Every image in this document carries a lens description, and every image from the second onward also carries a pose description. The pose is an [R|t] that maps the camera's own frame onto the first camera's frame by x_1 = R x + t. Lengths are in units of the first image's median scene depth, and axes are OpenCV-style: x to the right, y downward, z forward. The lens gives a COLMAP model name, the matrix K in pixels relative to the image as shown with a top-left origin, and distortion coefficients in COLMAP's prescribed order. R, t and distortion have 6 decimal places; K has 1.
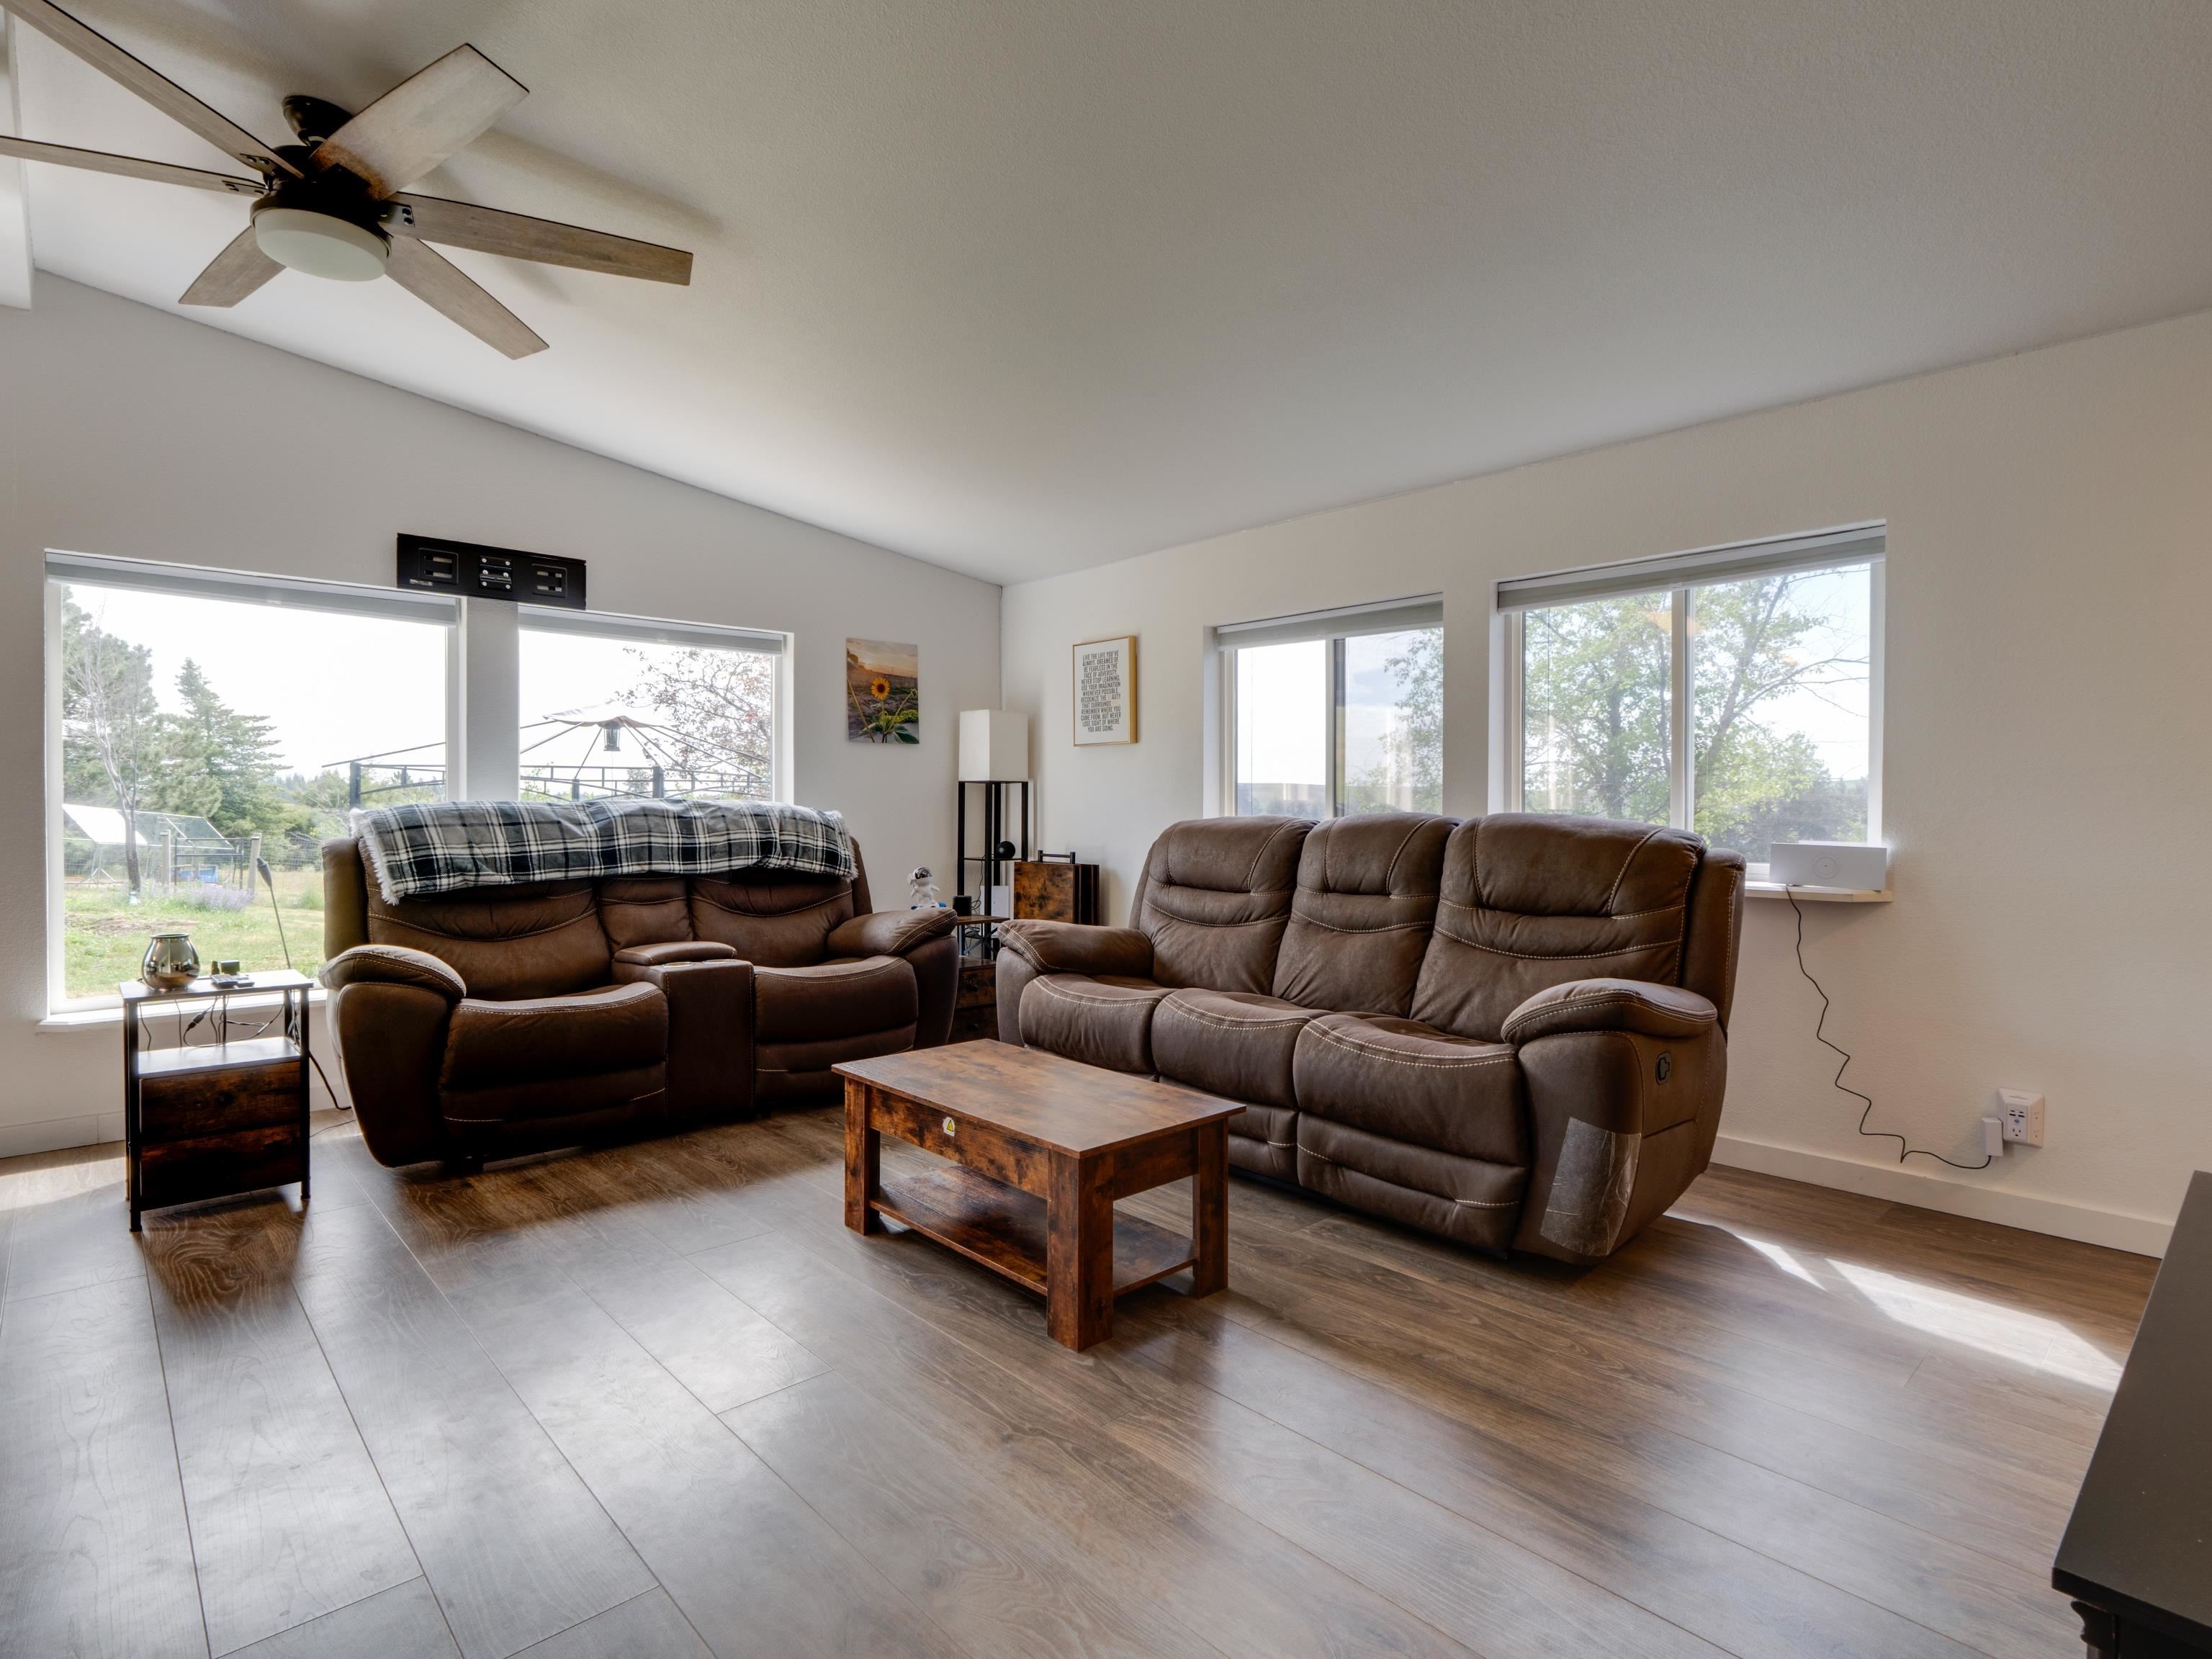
lens RADIAL K [[1101.6, 0, 1112.4], [0, 1101.6, 841.4], [0, 0, 1]] dist [-0.005154, -0.001275]
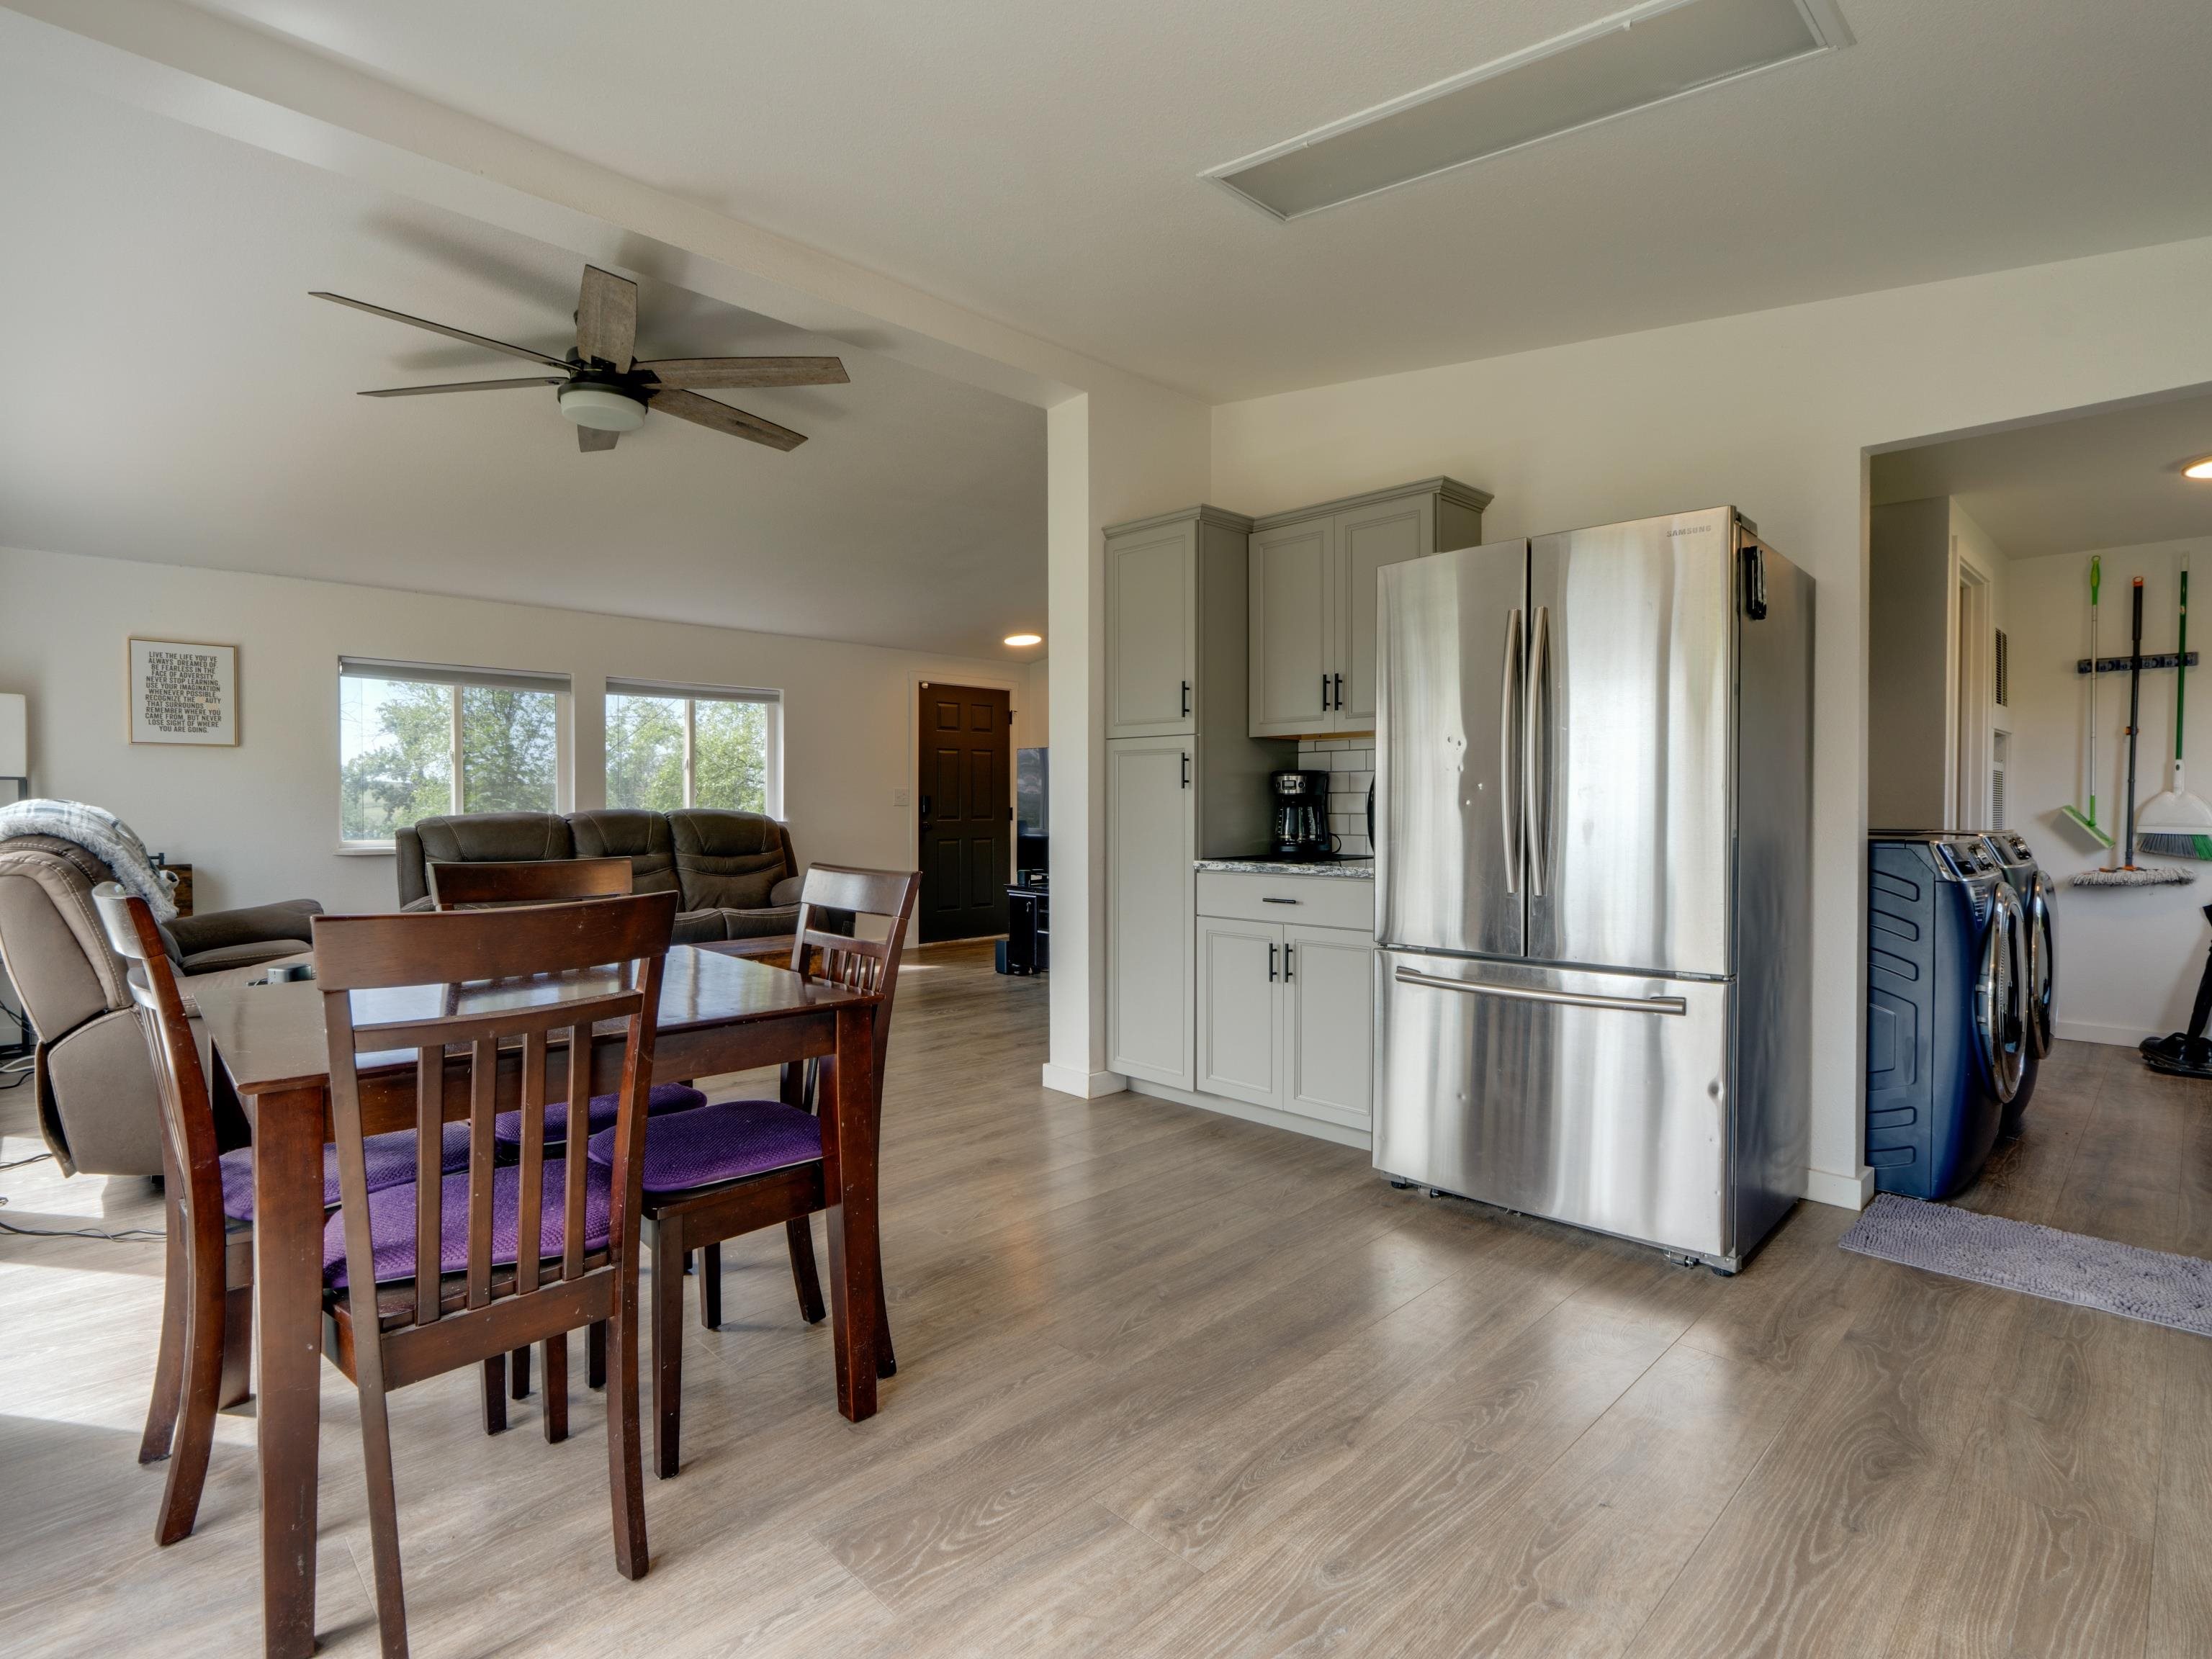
lens RADIAL K [[1101.6, 0, 1104.0], [0, 1101.6, 810.8], [0, 0, 1]] dist [-0.005154, -0.001275]
pose [[-0.020878, -0.009856, 0.999733, -1.259986], [0.033740, 0.999375, 0.010557, -0.012367], [-0.999213, 0.033951, -0.020532, 0.223886]]
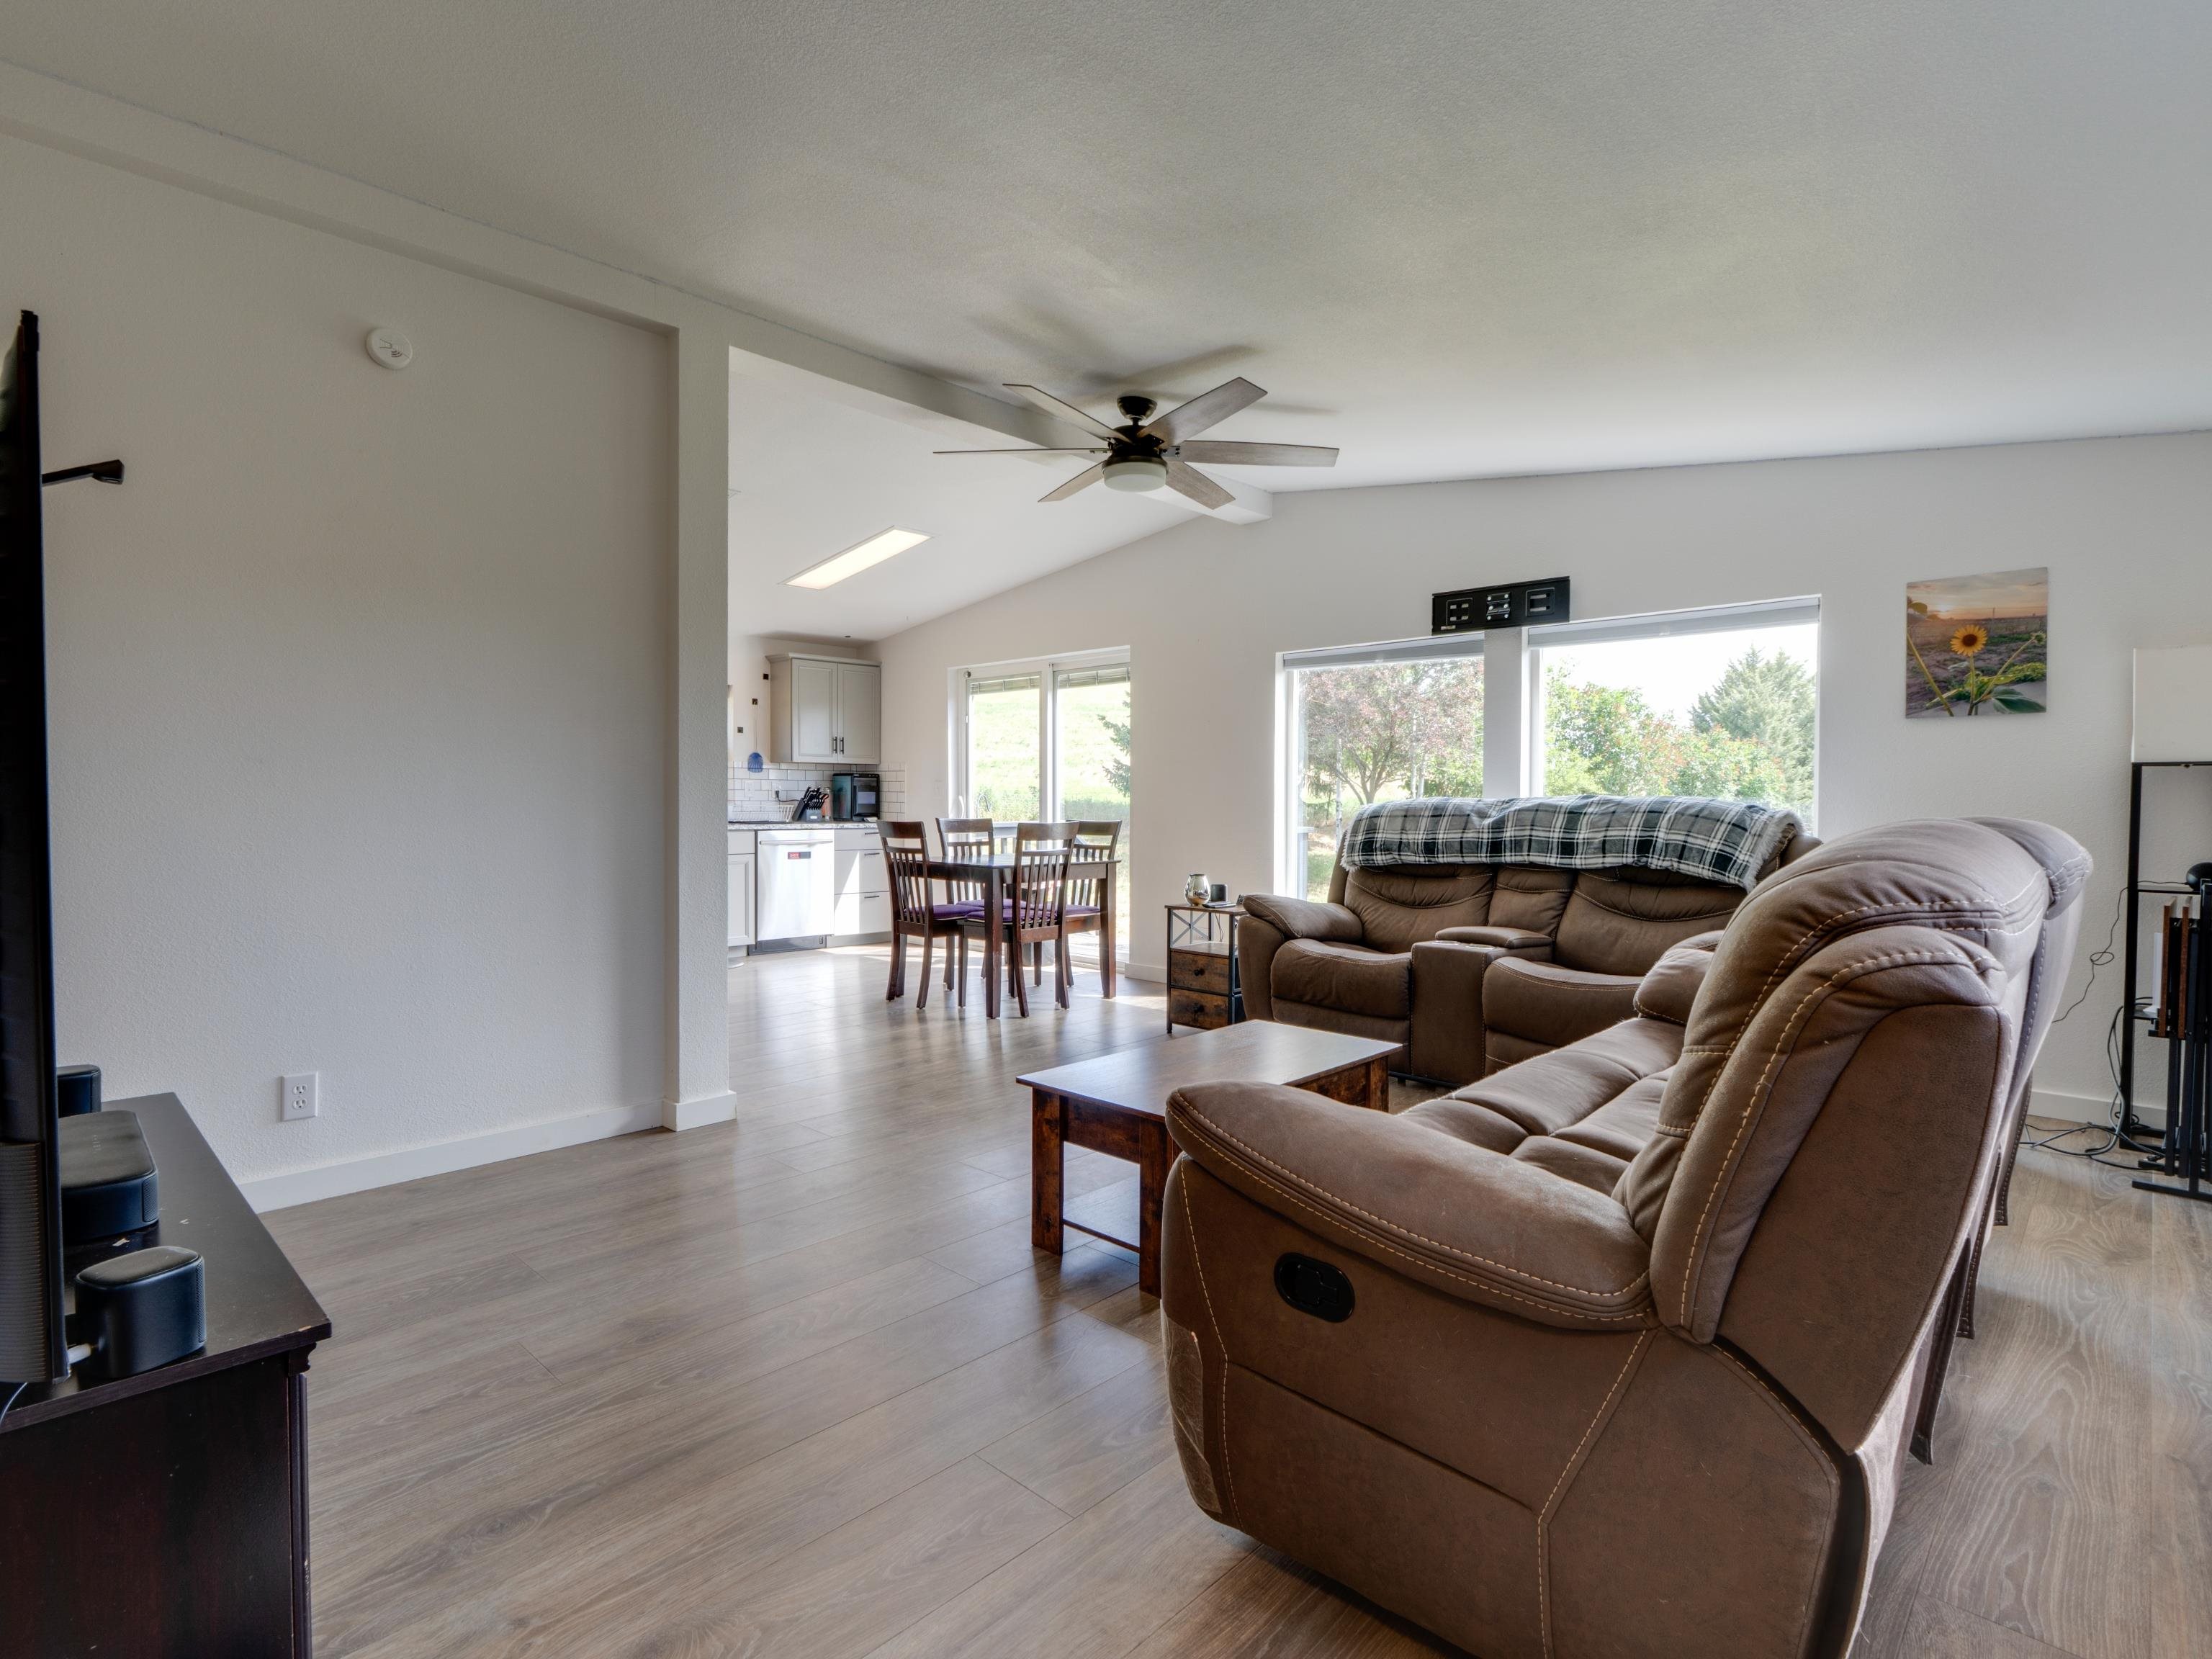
lens RADIAL K [[1101.6, 0, 1091.3], [0, 1101.6, 799.9], [0, 0, 1]] dist [-0.005154, -0.001275]
pose [[0.052521, -0.003412, -0.998614, 0.598199], [-0.037086, 0.999298, -0.005365, -0.011439], [0.997931, 0.037316, 0.052357, 0.488311]]
